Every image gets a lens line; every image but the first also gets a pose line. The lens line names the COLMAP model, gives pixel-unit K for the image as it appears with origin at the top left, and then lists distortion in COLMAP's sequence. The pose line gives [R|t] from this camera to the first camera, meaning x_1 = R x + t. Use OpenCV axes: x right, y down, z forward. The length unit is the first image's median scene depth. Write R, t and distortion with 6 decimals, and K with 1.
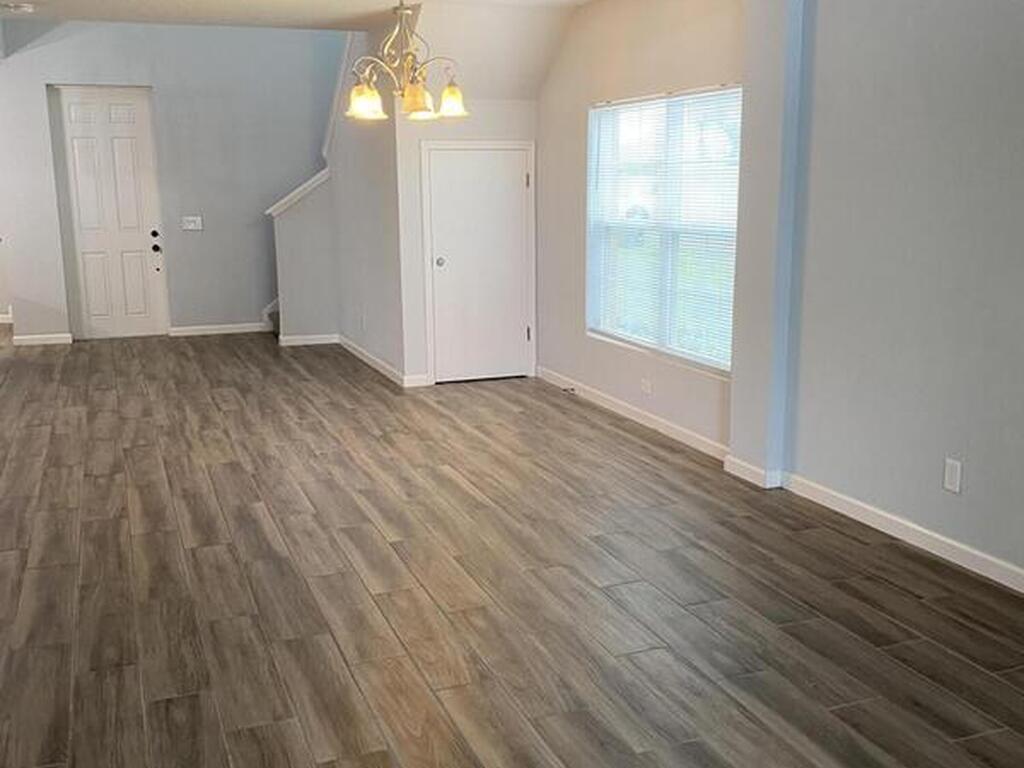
lens RADIAL K [[1026.4, 0, 498.5], [0, 1026.4, 385.8], [0, 0, 1]] dist [0.123706, -0.369408]
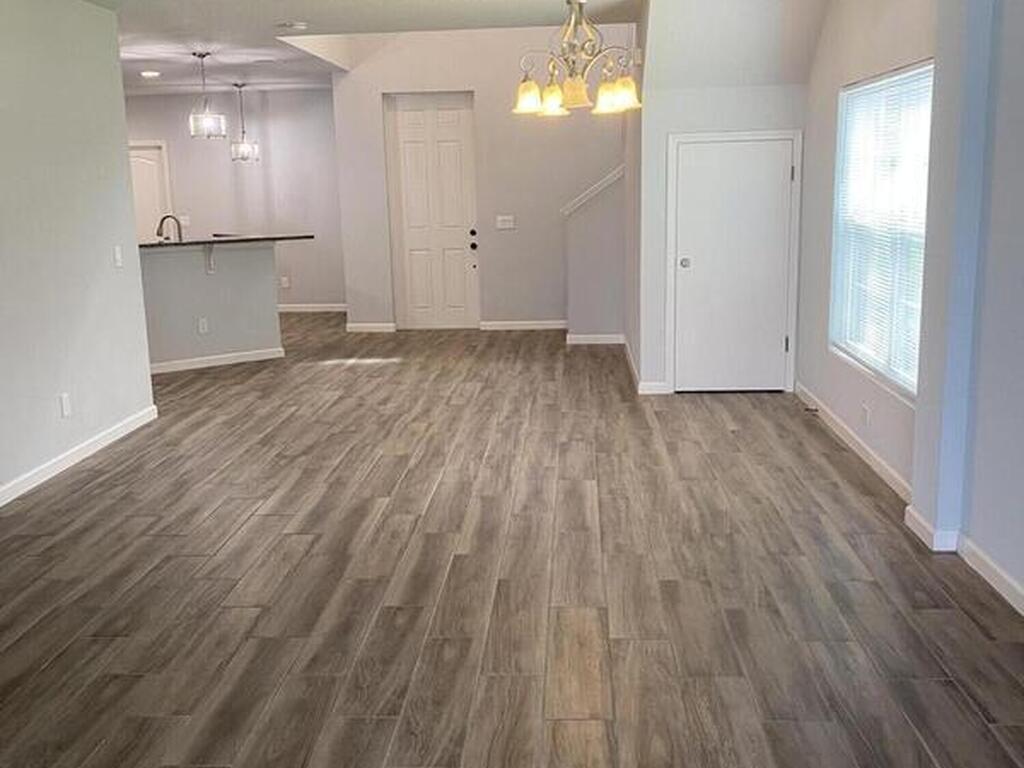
lens RADIAL K [[1026.4, 0, 498.5], [0, 1026.4, 385.8], [0, 0, 1]] dist [0.123706, -0.369408]
pose [[0.905390, 0.066741, -0.419303, 0.256477], [-0.065027, 0.997714, 0.018396, -0.020821], [0.419572, 0.010610, 0.907660, 0.107116]]
